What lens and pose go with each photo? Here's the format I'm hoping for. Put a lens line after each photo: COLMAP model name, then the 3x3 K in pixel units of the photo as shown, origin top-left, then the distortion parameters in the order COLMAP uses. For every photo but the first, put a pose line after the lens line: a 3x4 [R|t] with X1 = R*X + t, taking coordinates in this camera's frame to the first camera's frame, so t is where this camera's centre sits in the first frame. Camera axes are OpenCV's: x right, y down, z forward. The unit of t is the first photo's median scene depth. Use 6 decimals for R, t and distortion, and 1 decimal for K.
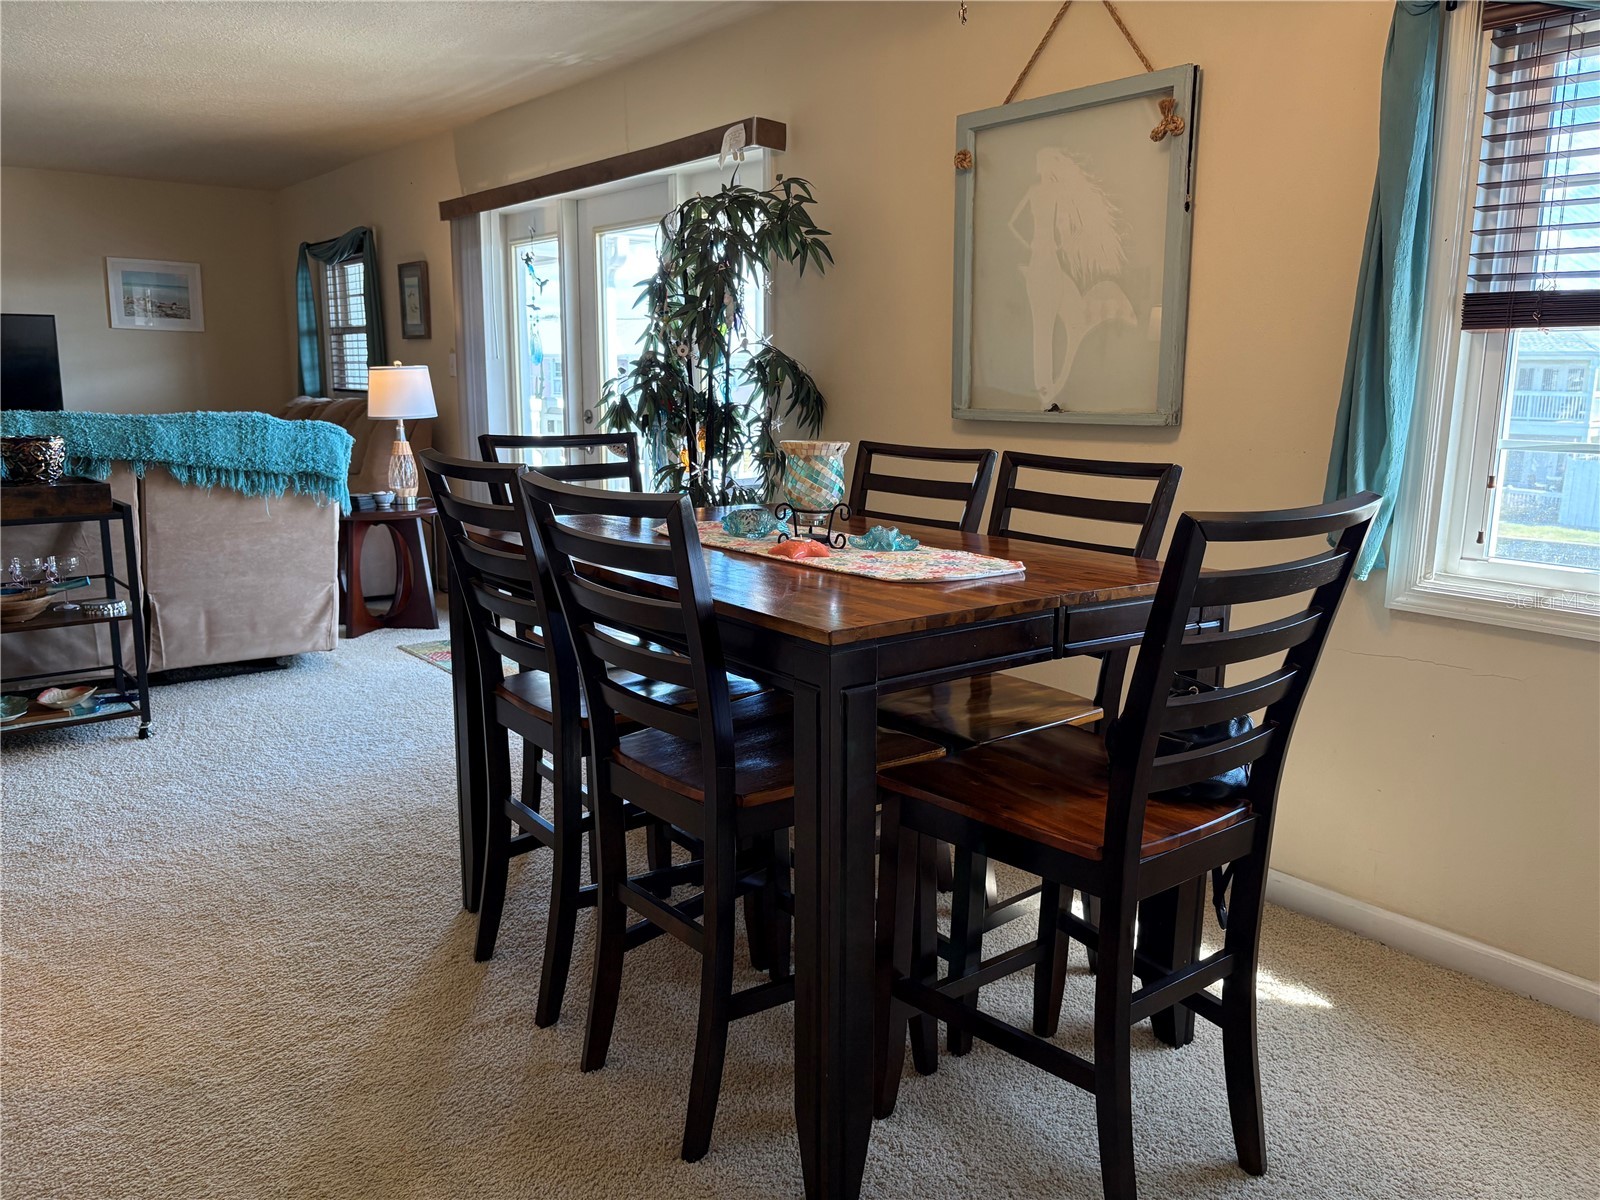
lens RADIAL K [[1188.8, 0, 801.6], [0, 1188.8, 608.6], [0, 0, 1]] dist [0.045073, -0.053051]
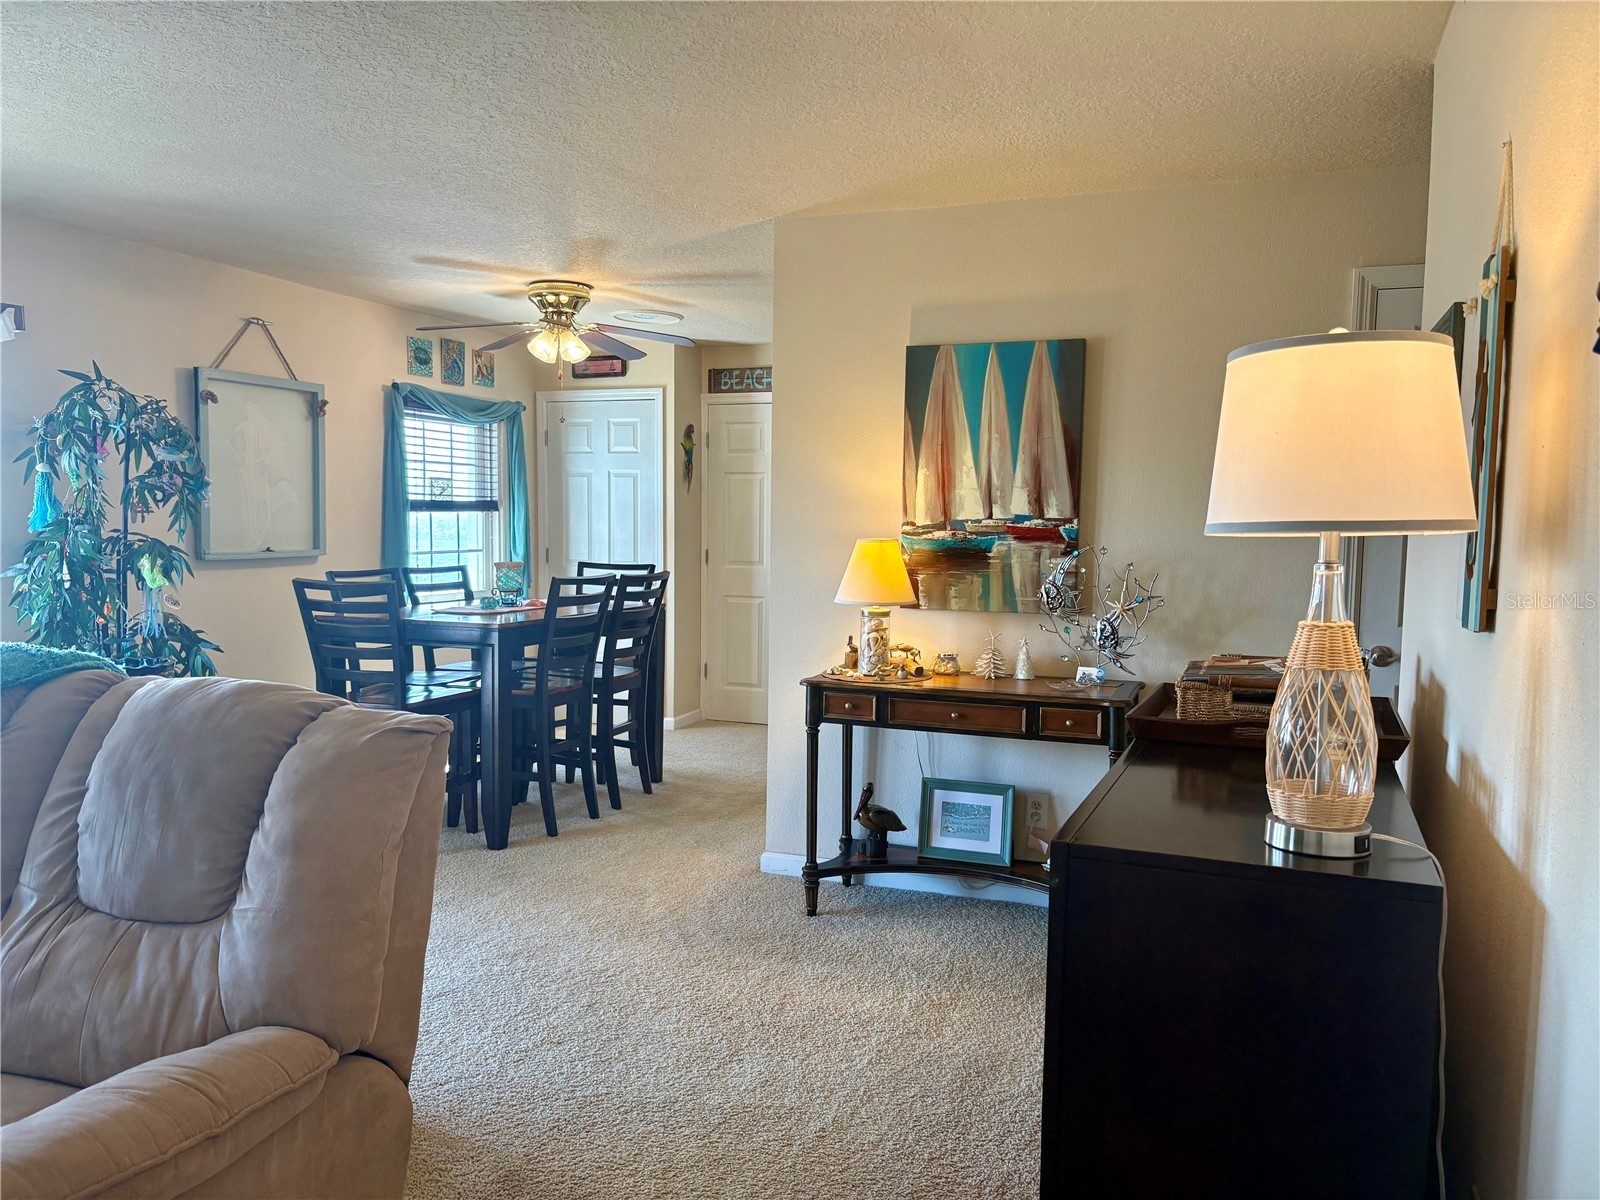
lens RADIAL K [[1188.8, 0, 801.6], [0, 1188.8, 608.6], [0, 0, 1]] dist [0.045073, -0.053051]
pose [[-0.527868, -0.075839, 0.845934, -0.753818], [0.157494, 0.969991, 0.185238, -0.128759], [-0.834596, 0.231011, -0.500083, 0.561942]]
